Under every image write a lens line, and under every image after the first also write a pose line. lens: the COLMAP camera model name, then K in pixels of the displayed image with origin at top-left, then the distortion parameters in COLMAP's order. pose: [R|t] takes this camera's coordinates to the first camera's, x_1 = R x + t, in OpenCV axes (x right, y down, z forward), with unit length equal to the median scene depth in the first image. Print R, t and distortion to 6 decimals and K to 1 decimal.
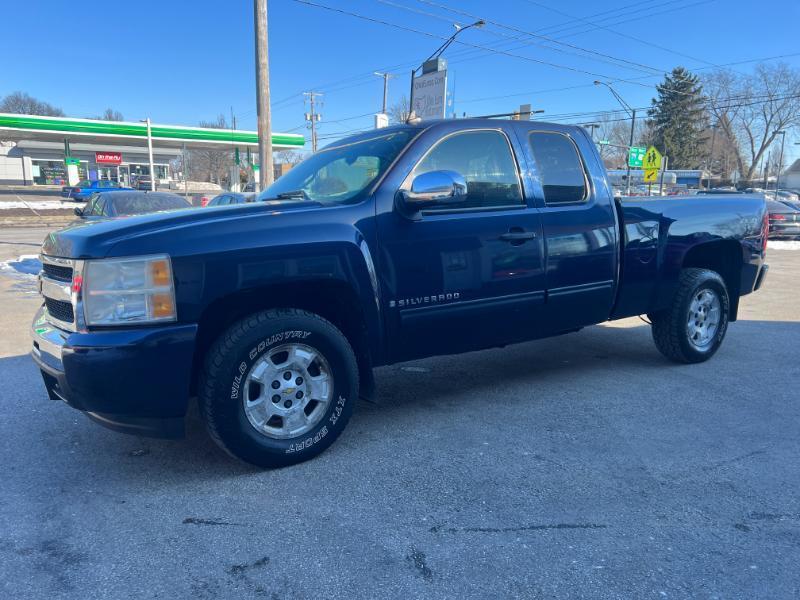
lens RADIAL K [[604.1, 0, 400.0], [0, 604.1, 300.0], [0, 0, 1]] dist [0.056966, -0.070872]
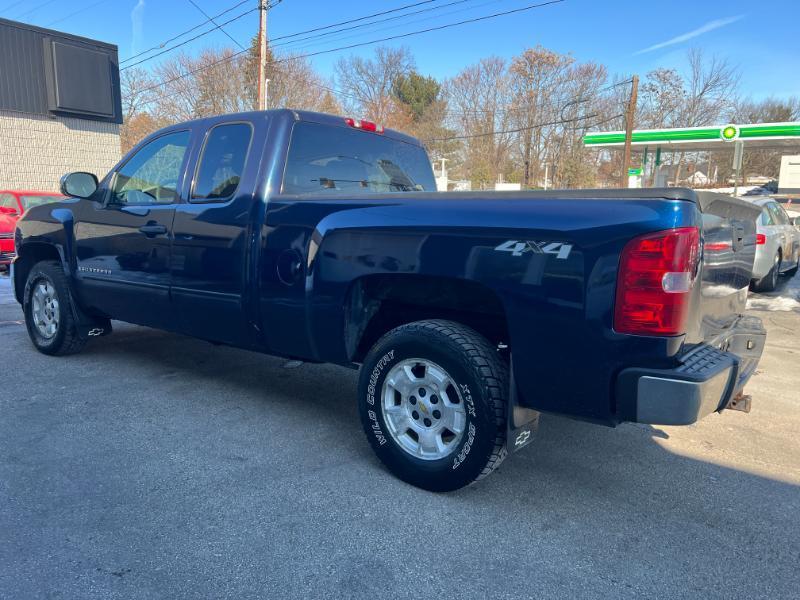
lens RADIAL K [[604.1, 0, 400.0], [0, 604.1, 300.0], [0, 0, 1]] dist [0.056966, -0.070872]
pose [[0.328015, 0.153197, -0.932168, 1.251694], [-0.168791, 0.980388, 0.101726, -0.154438], [0.929471, 0.123974, 0.347440, 0.977353]]
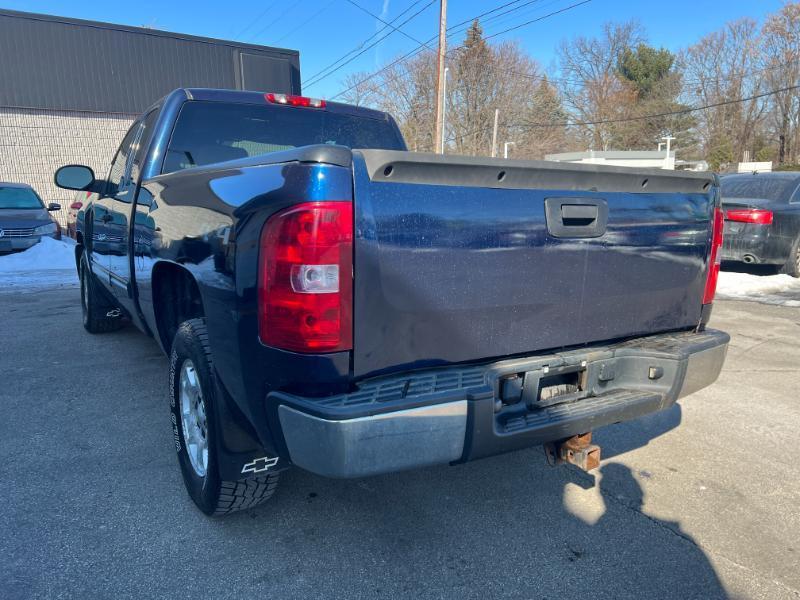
lens RADIAL K [[604.0, 0, 402.3], [0, 604.0, 301.4], [0, 0, 1]] dist [0.041816, -0.049950]
pose [[-0.032374, 0.175984, -0.983861, 1.203943], [-0.150722, 0.972260, 0.178868, -0.220601], [0.988046, 0.154080, -0.004951, 1.458761]]
